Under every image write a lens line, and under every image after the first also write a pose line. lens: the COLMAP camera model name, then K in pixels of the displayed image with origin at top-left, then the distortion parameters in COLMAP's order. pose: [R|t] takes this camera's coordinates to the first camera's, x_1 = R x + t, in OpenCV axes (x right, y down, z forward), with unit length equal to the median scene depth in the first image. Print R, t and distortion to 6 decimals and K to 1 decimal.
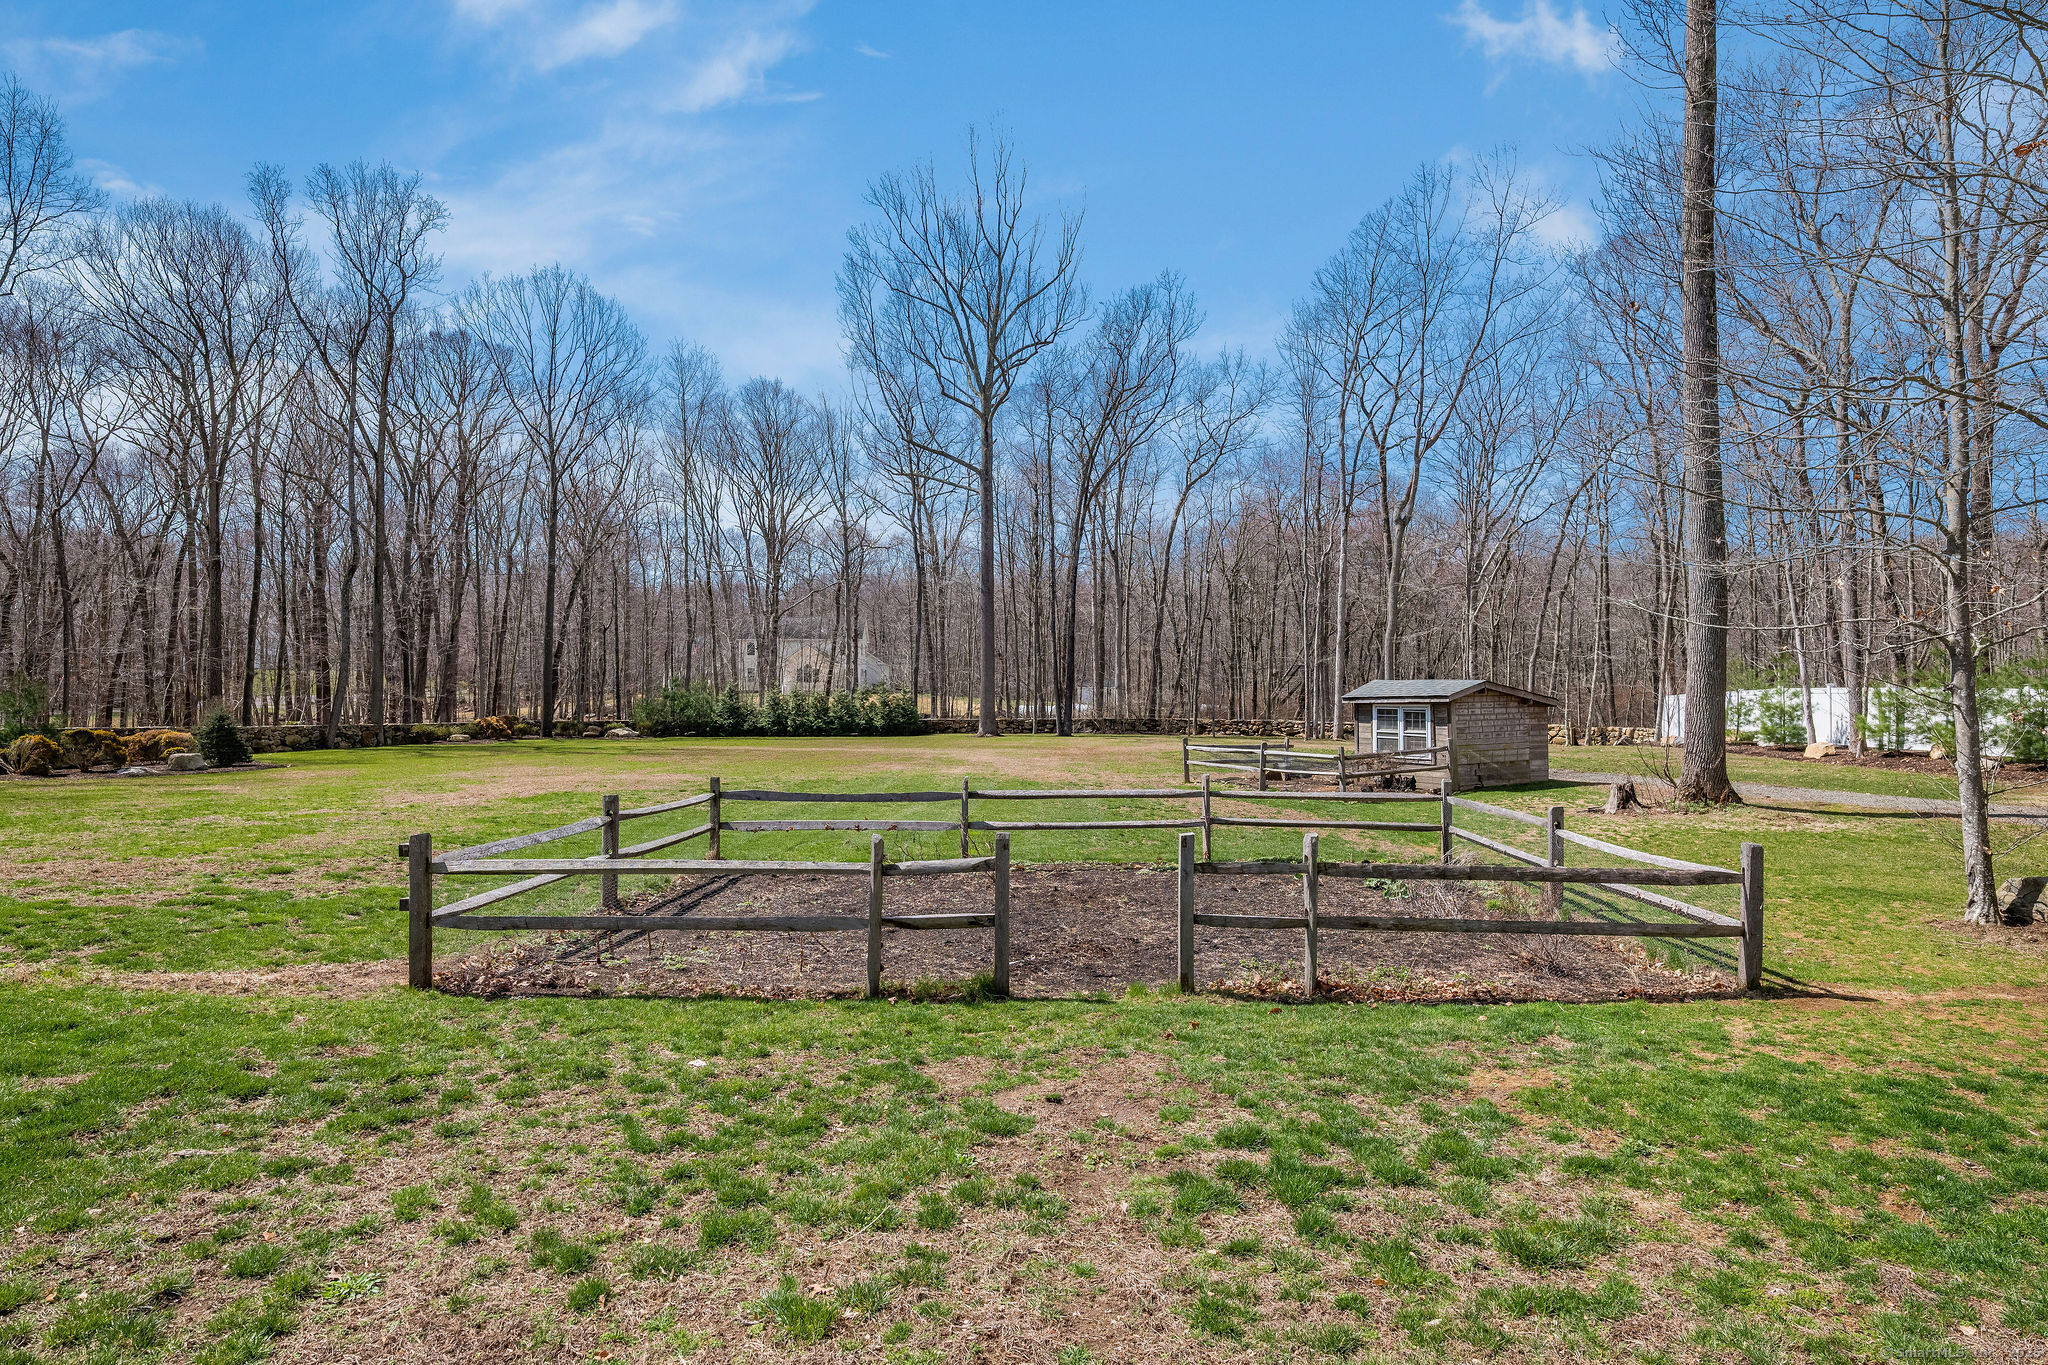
lens RADIAL K [[1059.1, 0, 1029.2], [0, 1059.1, 682.5], [0, 0, 1]] dist [0.042946, -0.029561]
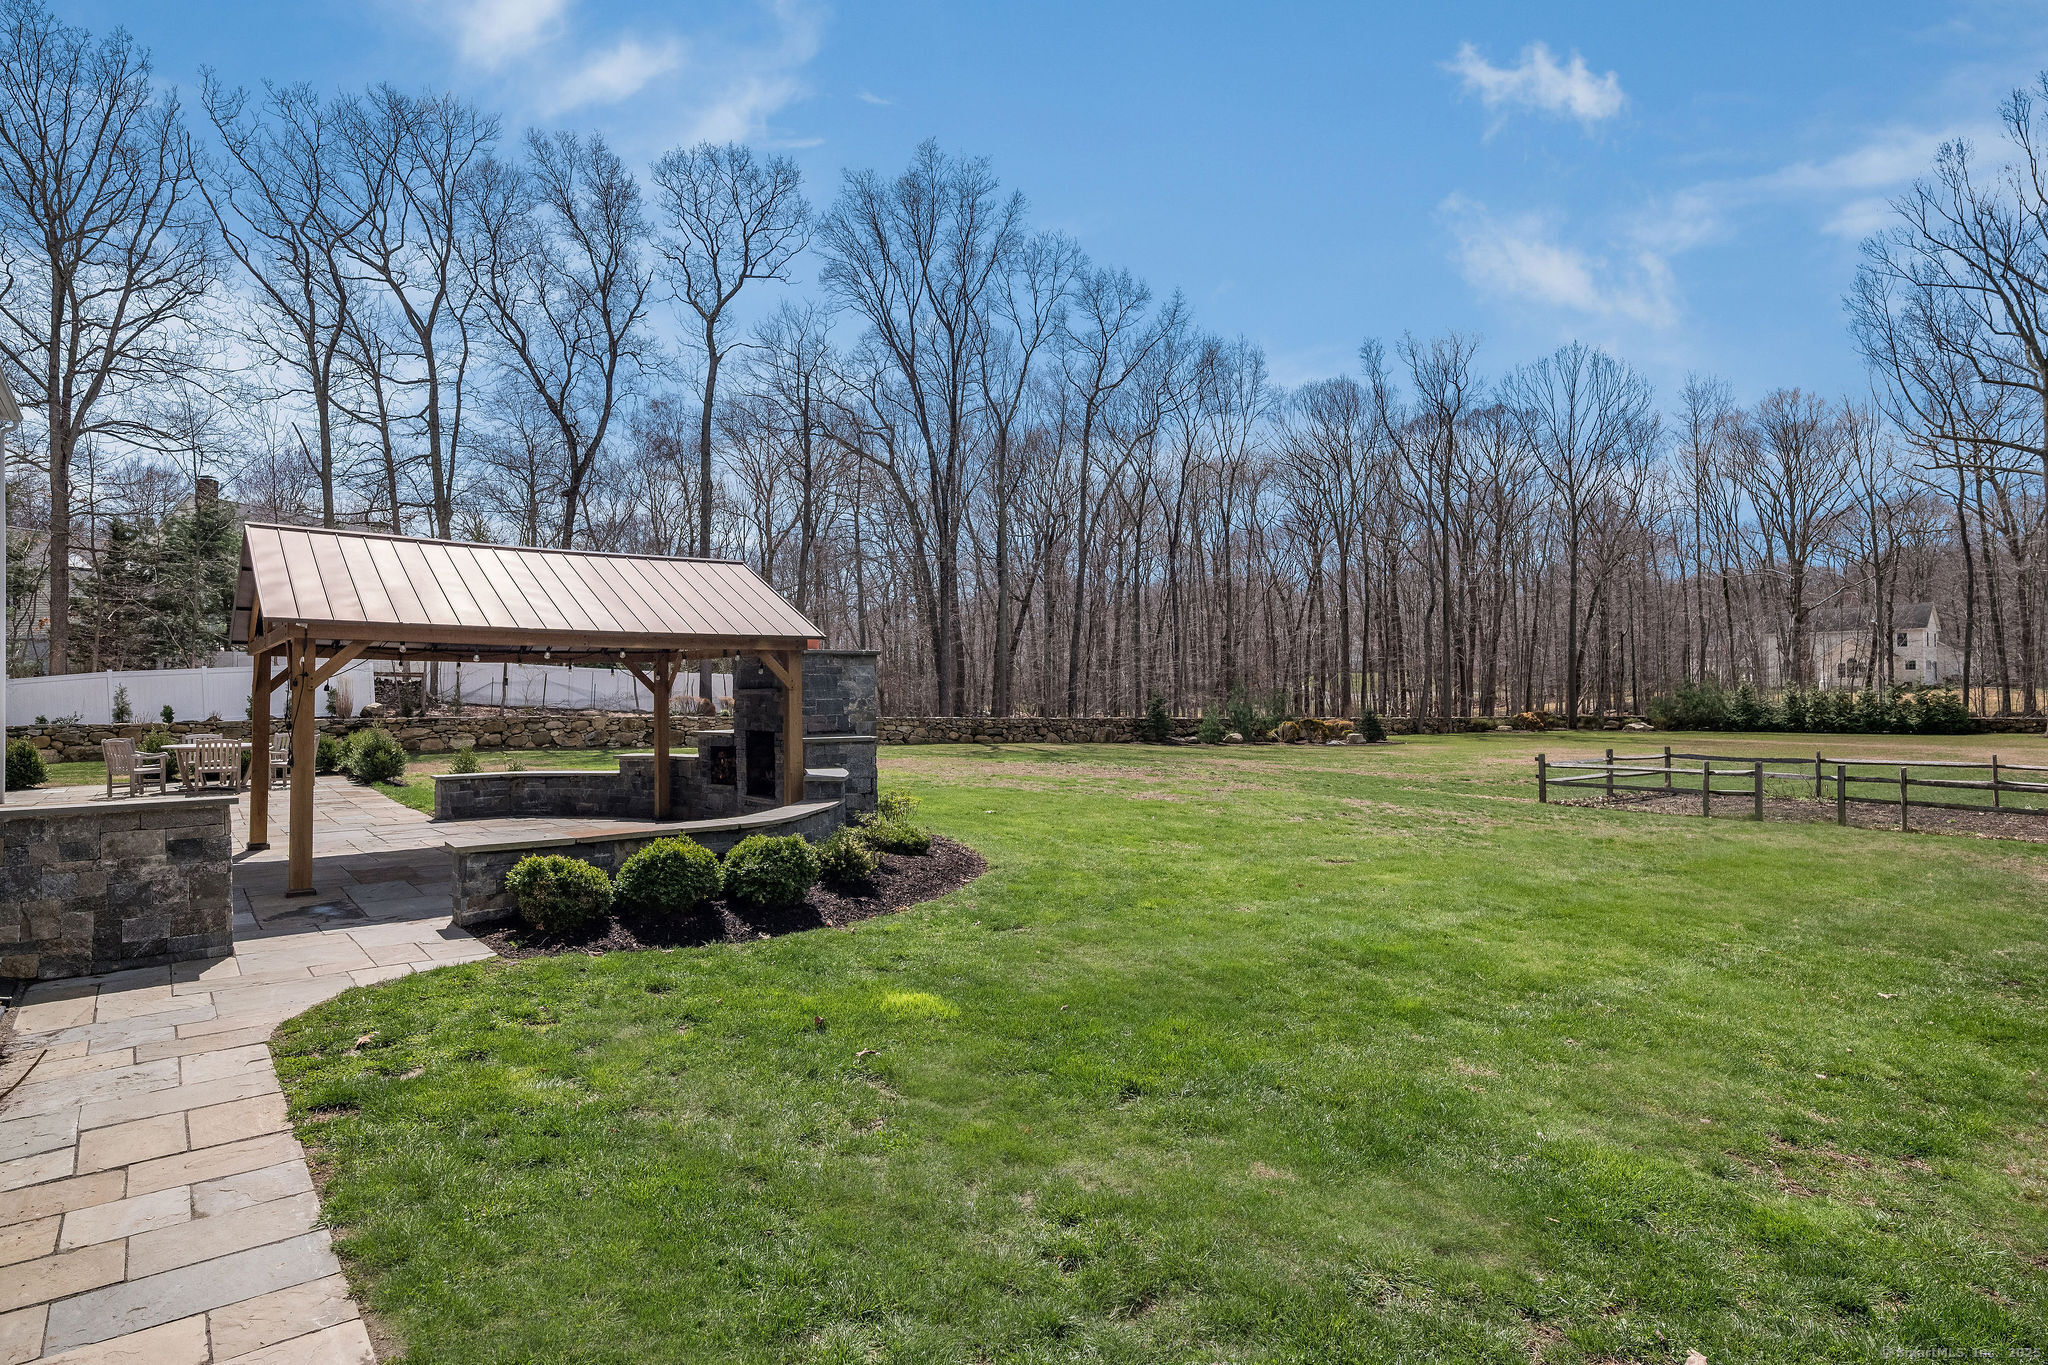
lens RADIAL K [[1059.1, 0, 1029.2], [0, 1059.1, 682.5], [0, 0, 1]] dist [0.042946, -0.029561]
pose [[0.628478, -0.016985, -0.777642, 0.110123], [0.021695, 0.999755, -0.004303, -0.010490], [0.777524, -0.014167, 0.628693, -0.253836]]
